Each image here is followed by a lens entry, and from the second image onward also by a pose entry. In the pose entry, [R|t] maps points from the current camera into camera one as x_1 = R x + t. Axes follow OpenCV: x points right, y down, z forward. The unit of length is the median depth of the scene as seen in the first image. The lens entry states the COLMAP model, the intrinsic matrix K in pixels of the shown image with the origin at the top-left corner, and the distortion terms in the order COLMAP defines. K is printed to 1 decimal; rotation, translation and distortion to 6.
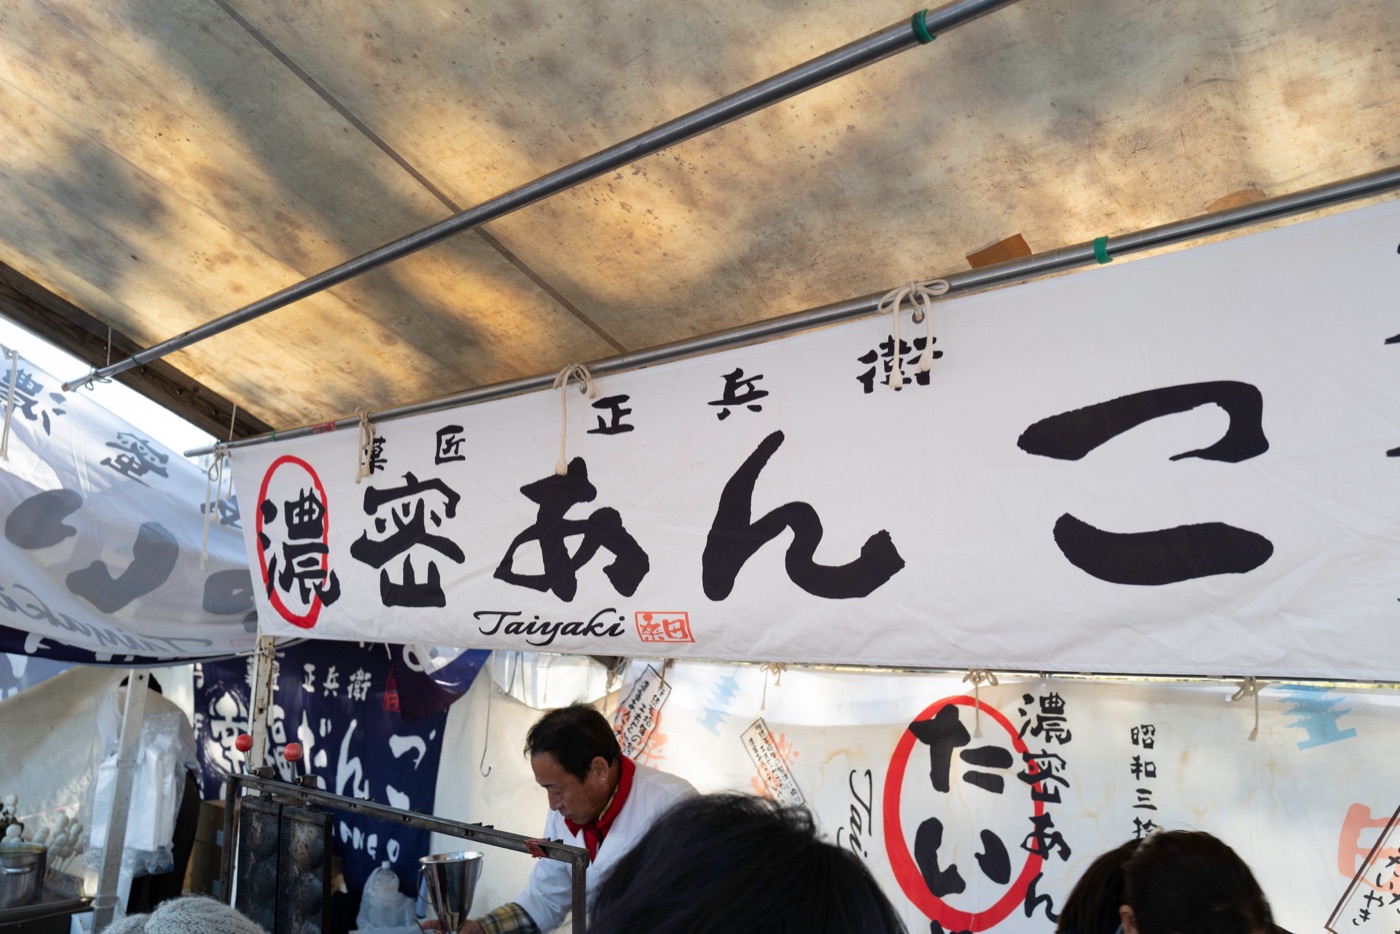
lens RADIAL K [[1072.3, 0, 682.1], [0, 1072.3, 470.3], [0, 0, 1]] dist [-0.010973, -0.007522]
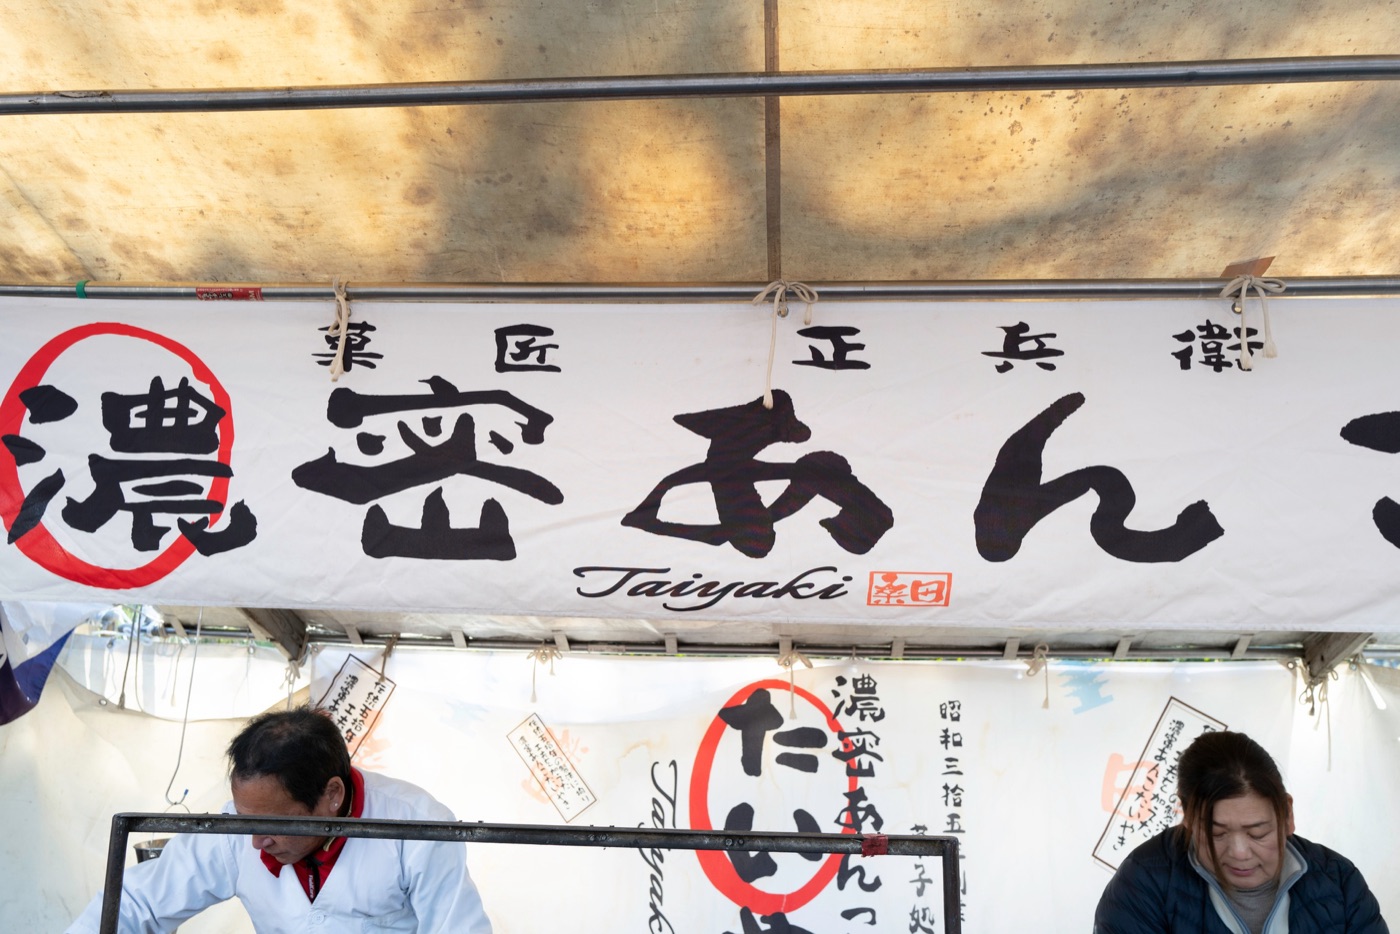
lens RADIAL K [[1110.0, 0, 725.9], [0, 1110.0, 468.9], [0, 0, 1]] dist [-0.007522, -0.000604]
pose [[0.780733, 0.100033, 0.616806, -0.587533], [-0.098121, 0.994483, -0.037085, 0.076818], [-0.617113, -0.031569, 0.786241, 0.289589]]
